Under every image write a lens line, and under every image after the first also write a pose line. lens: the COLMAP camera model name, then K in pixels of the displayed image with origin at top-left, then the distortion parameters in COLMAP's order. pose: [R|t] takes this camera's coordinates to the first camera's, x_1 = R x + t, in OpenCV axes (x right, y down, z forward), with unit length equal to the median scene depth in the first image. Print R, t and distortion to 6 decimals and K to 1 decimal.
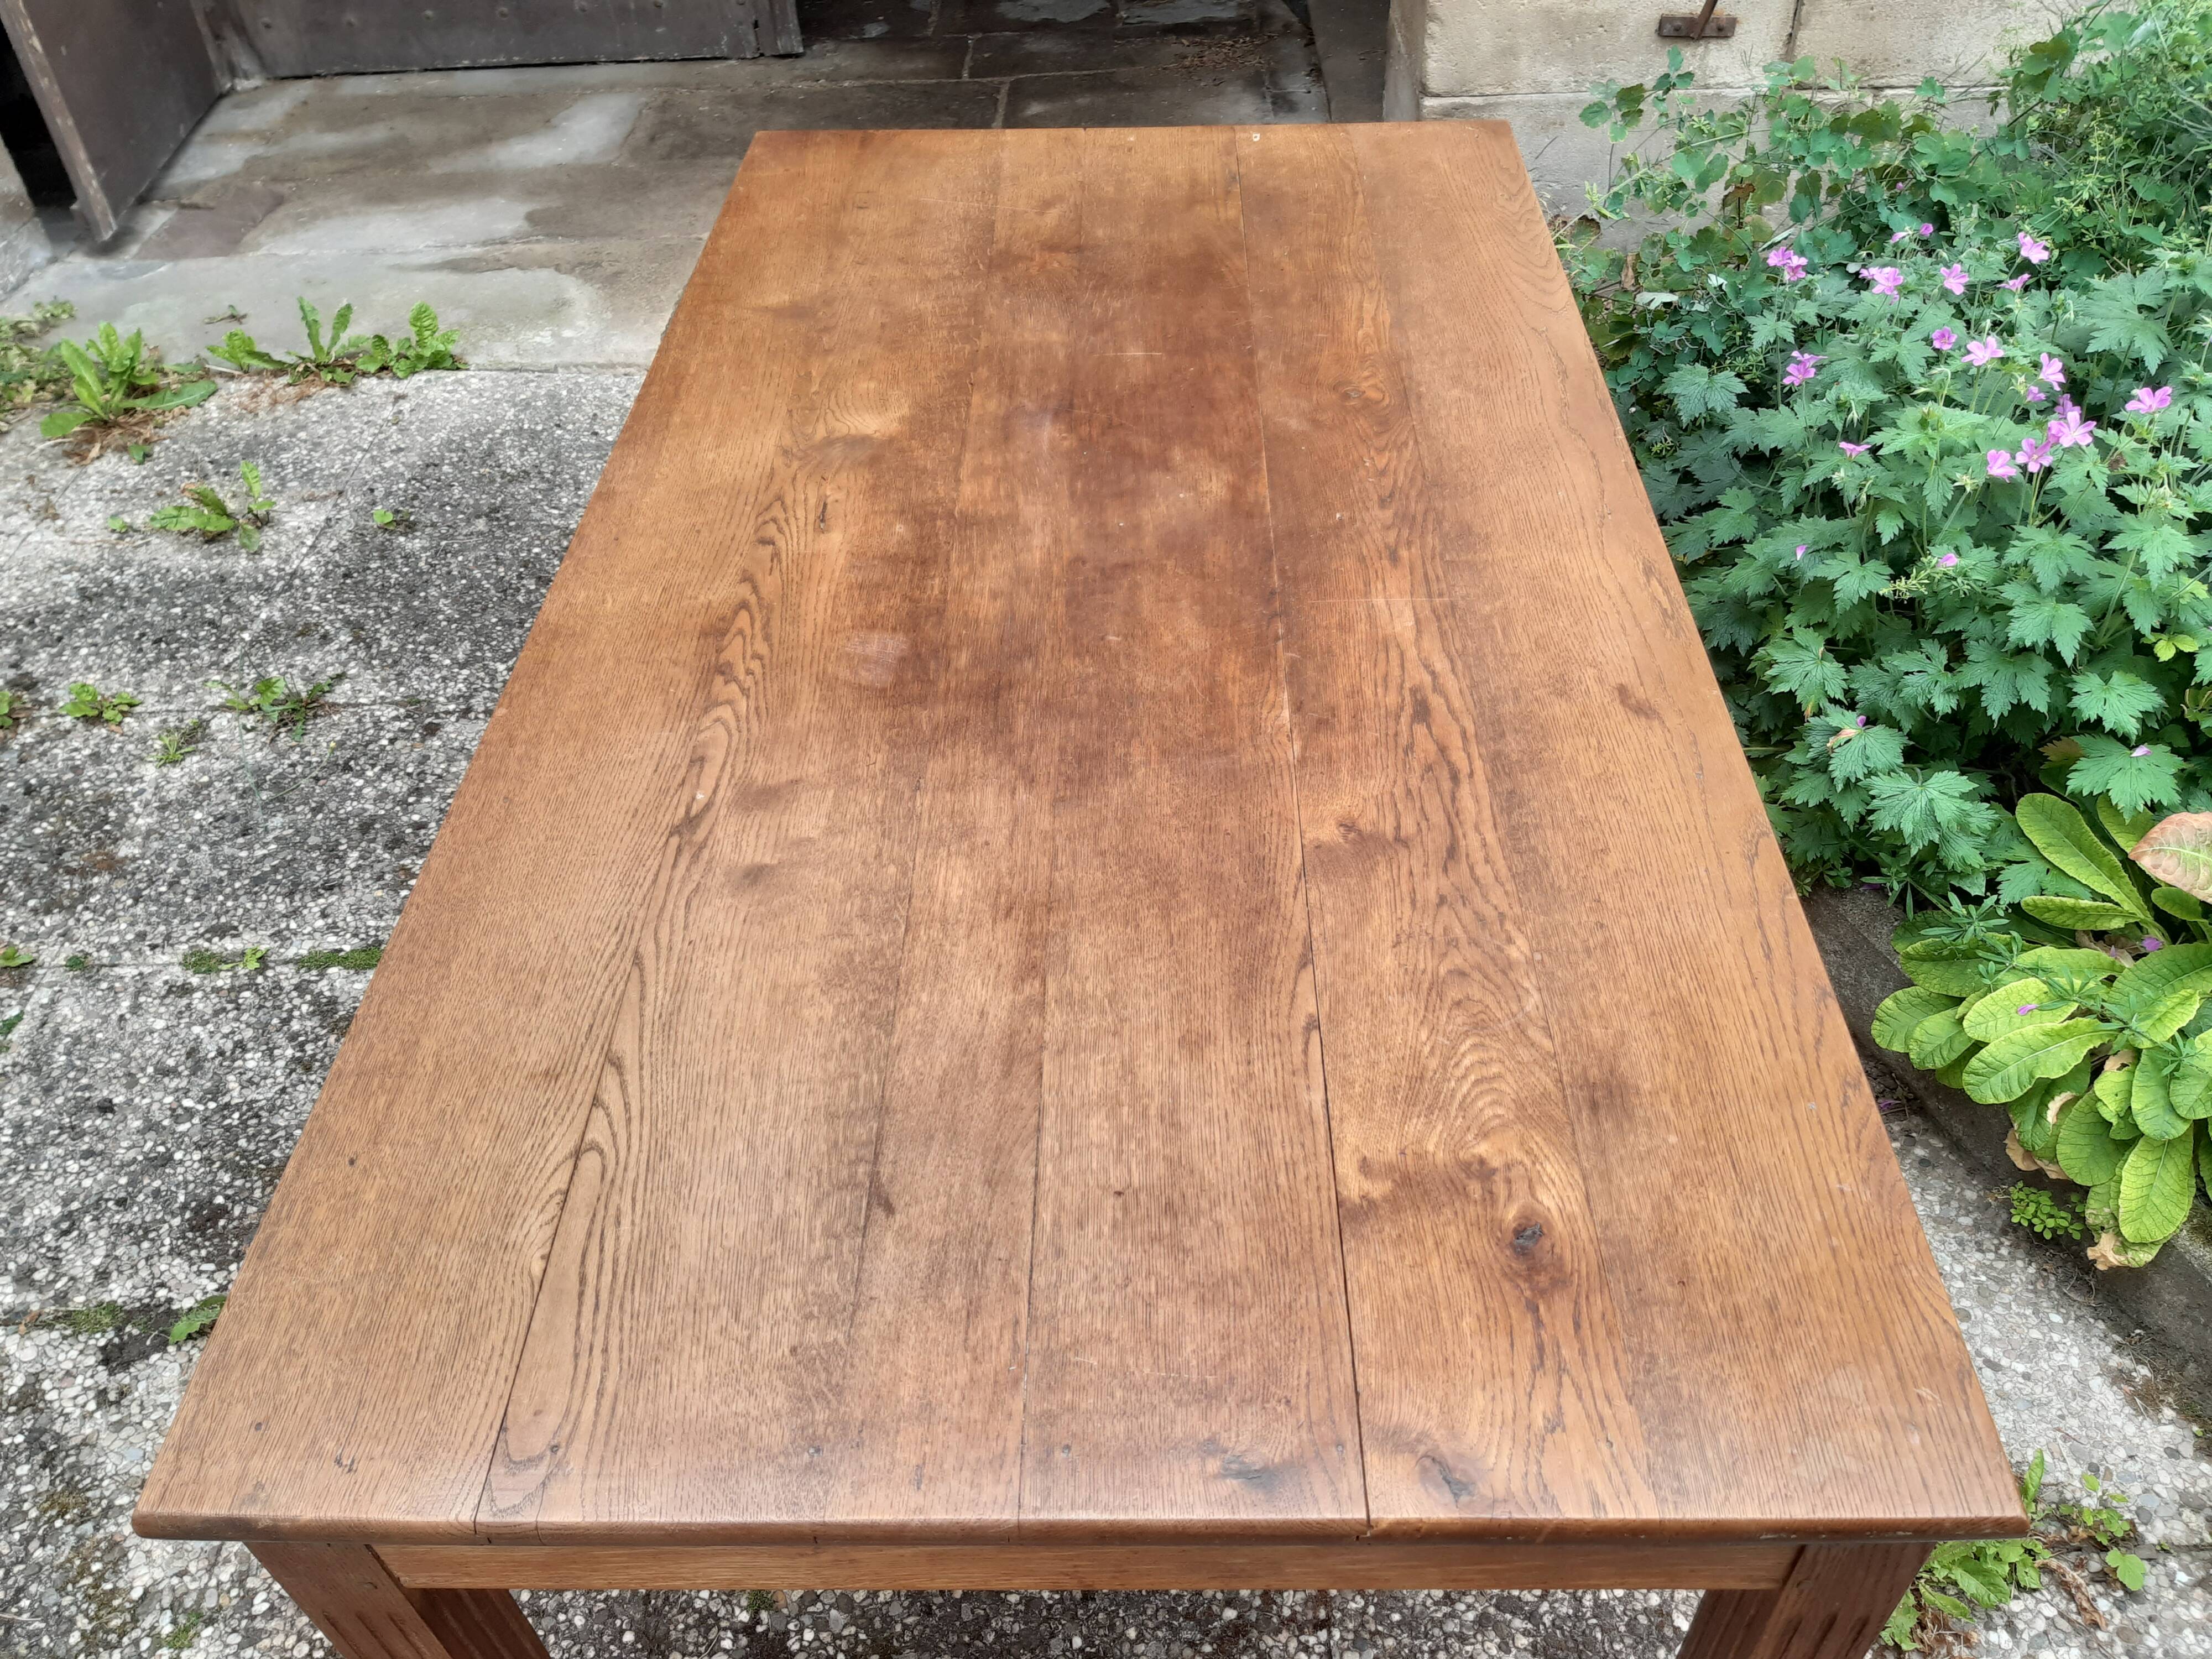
lens RADIAL K [[1734.8, 0, 1121.4], [0, 1734.8, 871.6], [0, 0, 1]] dist [0.072847, -0.143465]
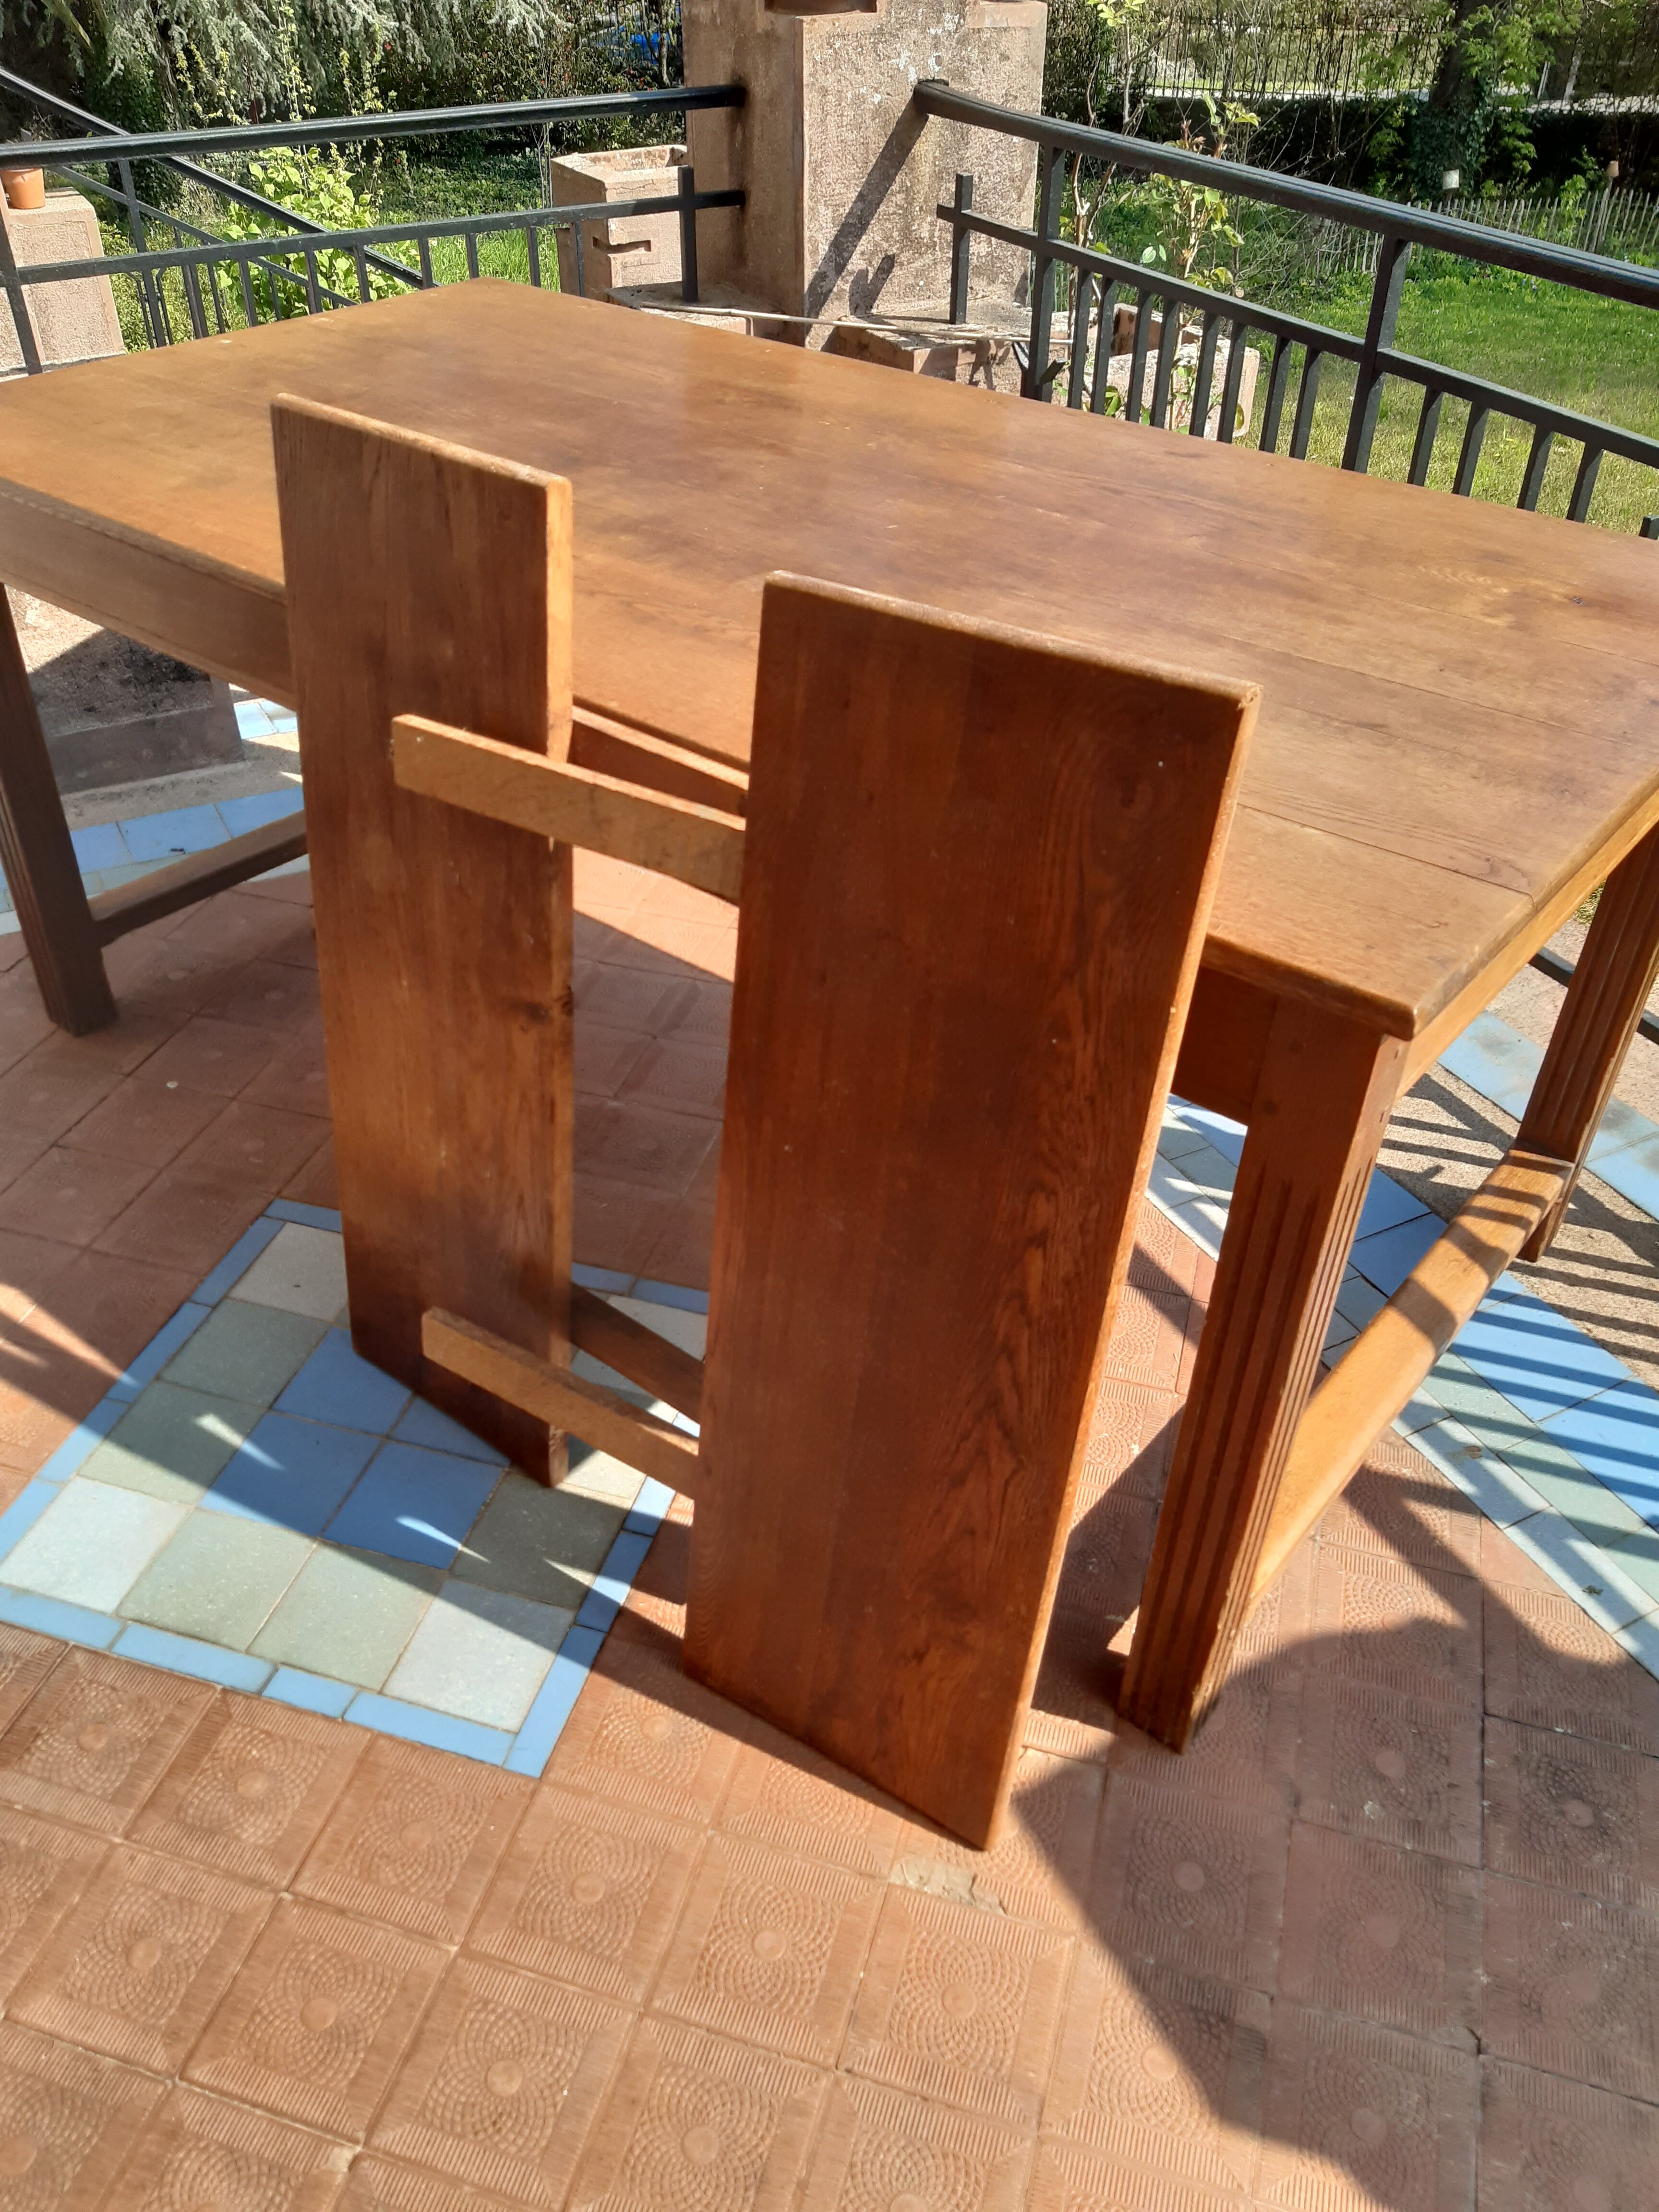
lens RADIAL K [[1734.8, 0, 823.2], [0, 1734.8, 1113.9], [0, 0, 1]] dist [0.072847, -0.143465]
pose [[0.611656, -0.438679, 0.658360, -0.777155], [0.515847, 0.852095, 0.088516, 0.060388], [-0.599815, 0.285472, 0.747480, 0.192575]]
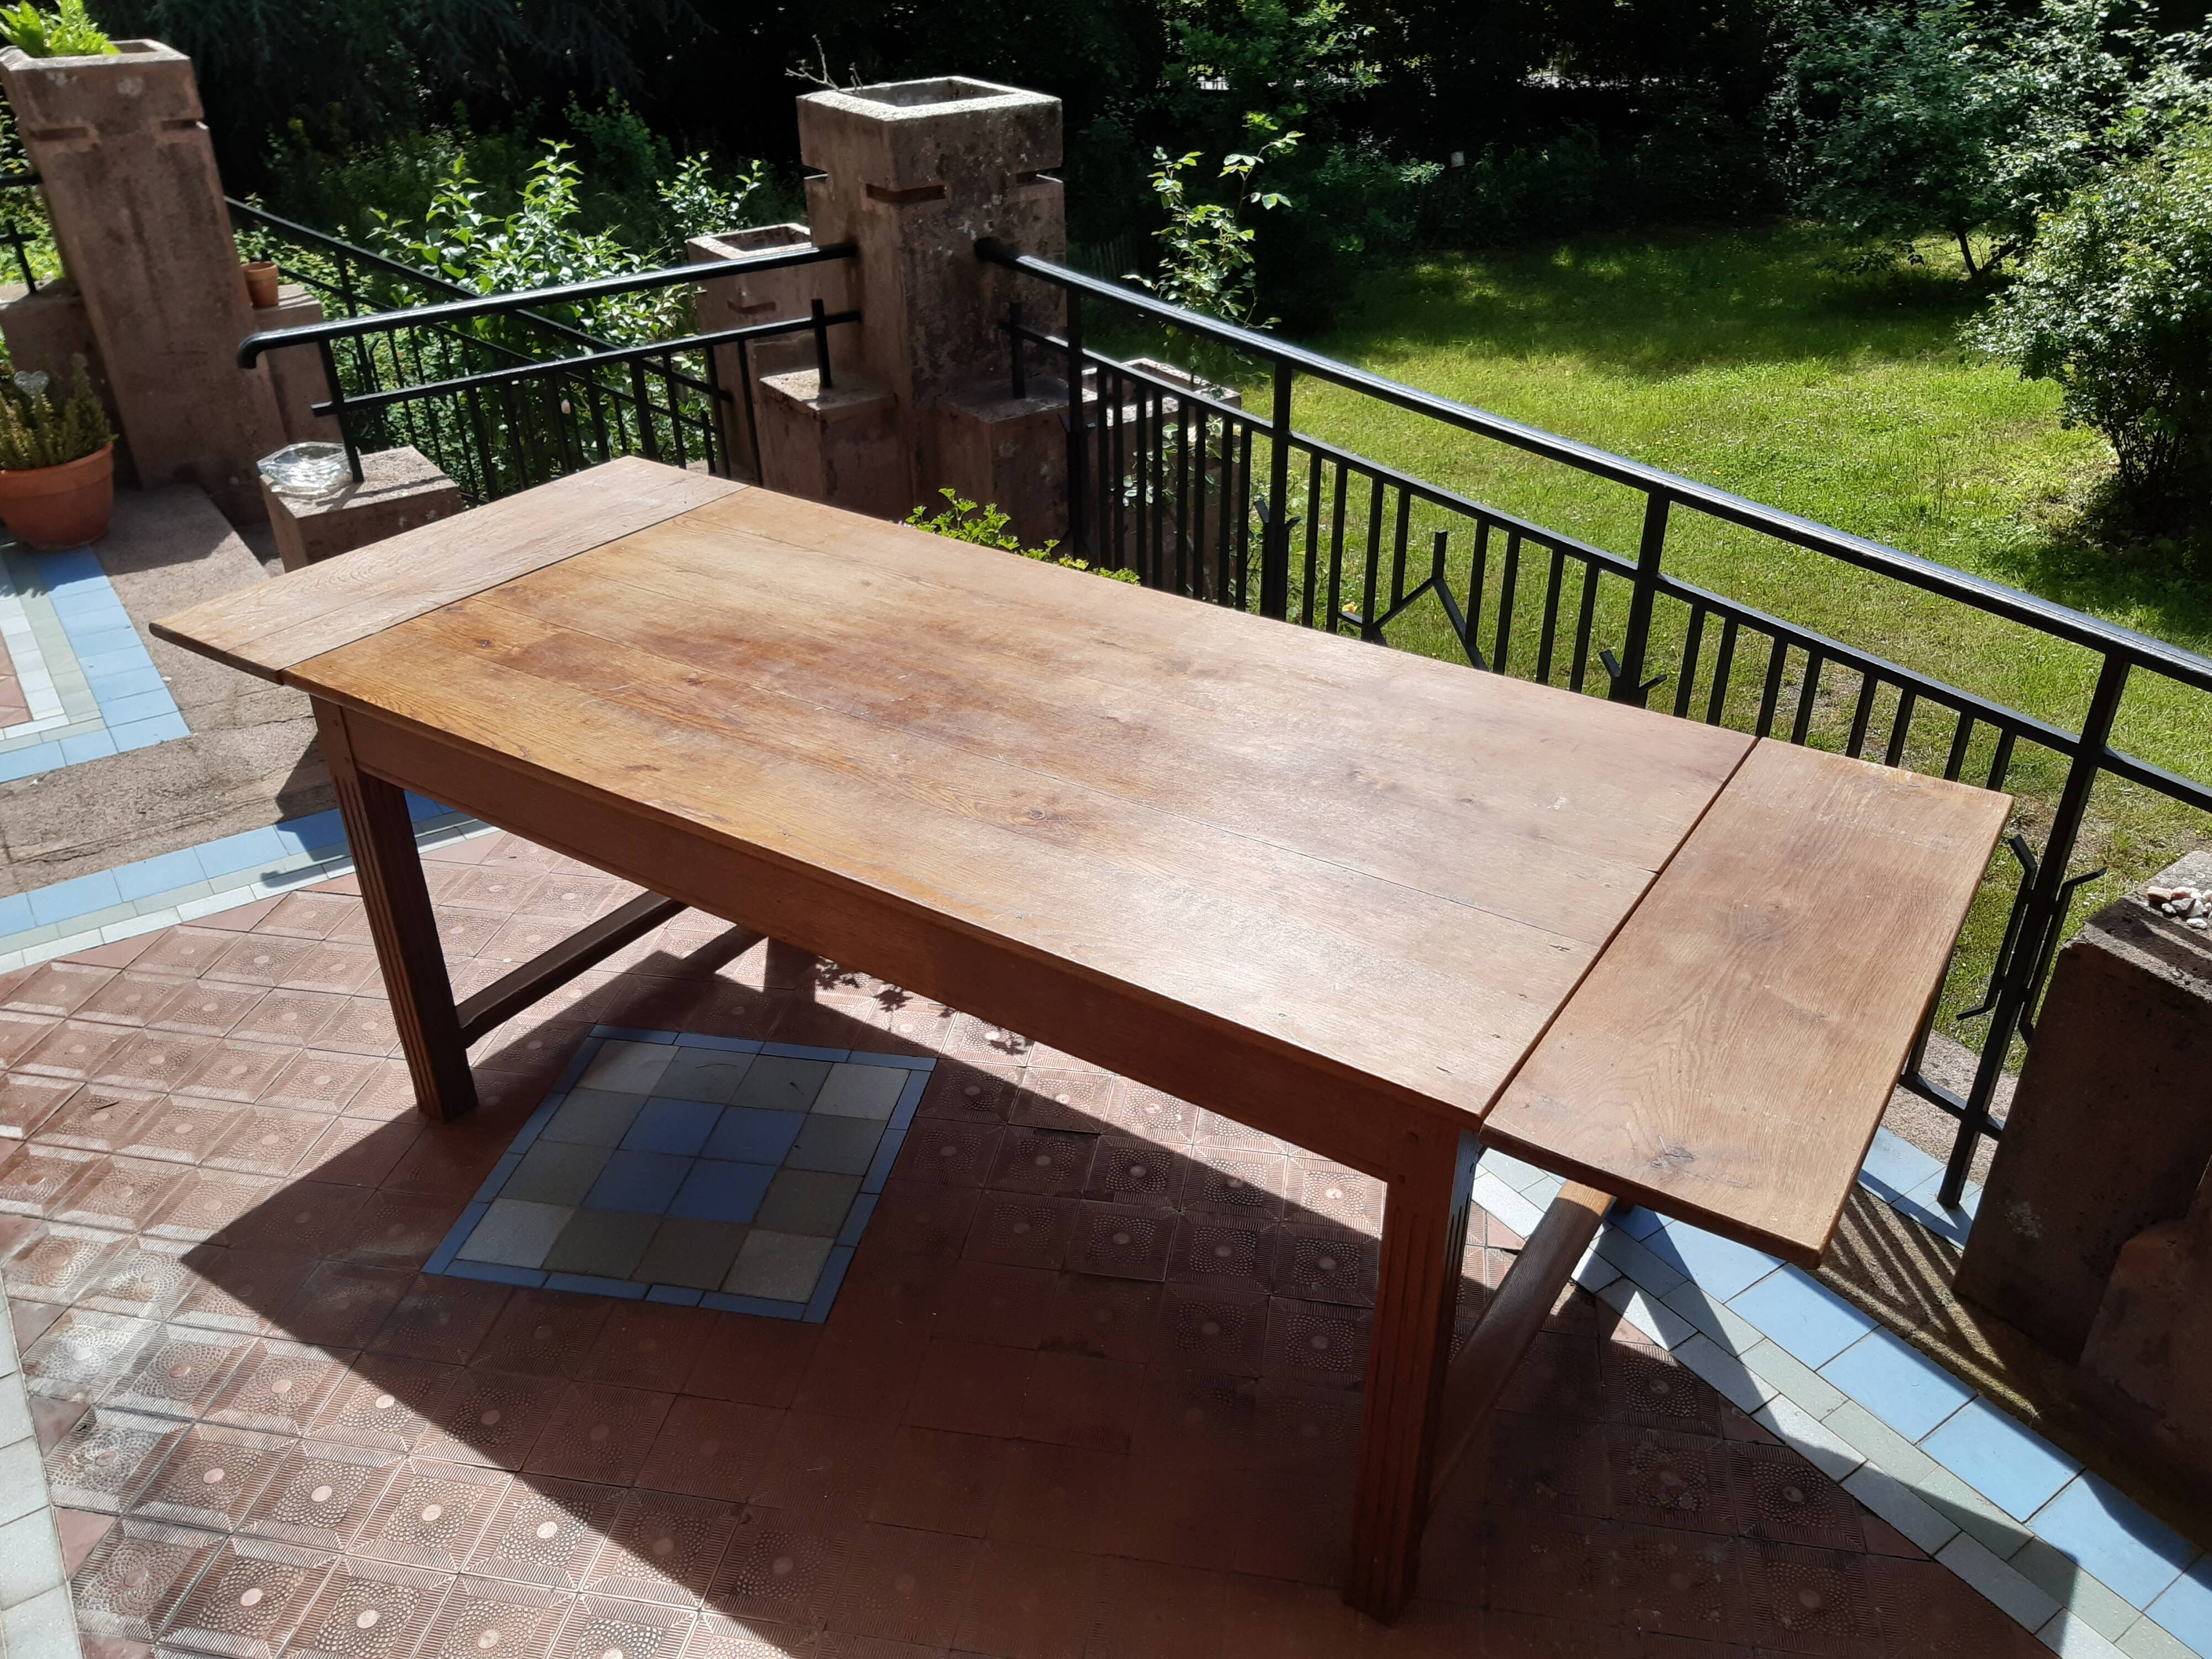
lens RADIAL K [[1784.5, 0, 1130.0], [0, 1784.5, 797.9], [0, 0, 1]] dist [0.044867, -0.002705]
pose [[0.510563, -0.385762, 0.768448, -1.255178], [0.578565, 0.815257, 0.024857, 0.099451], [-0.636072, 0.431907, 0.639429, -0.255237]]
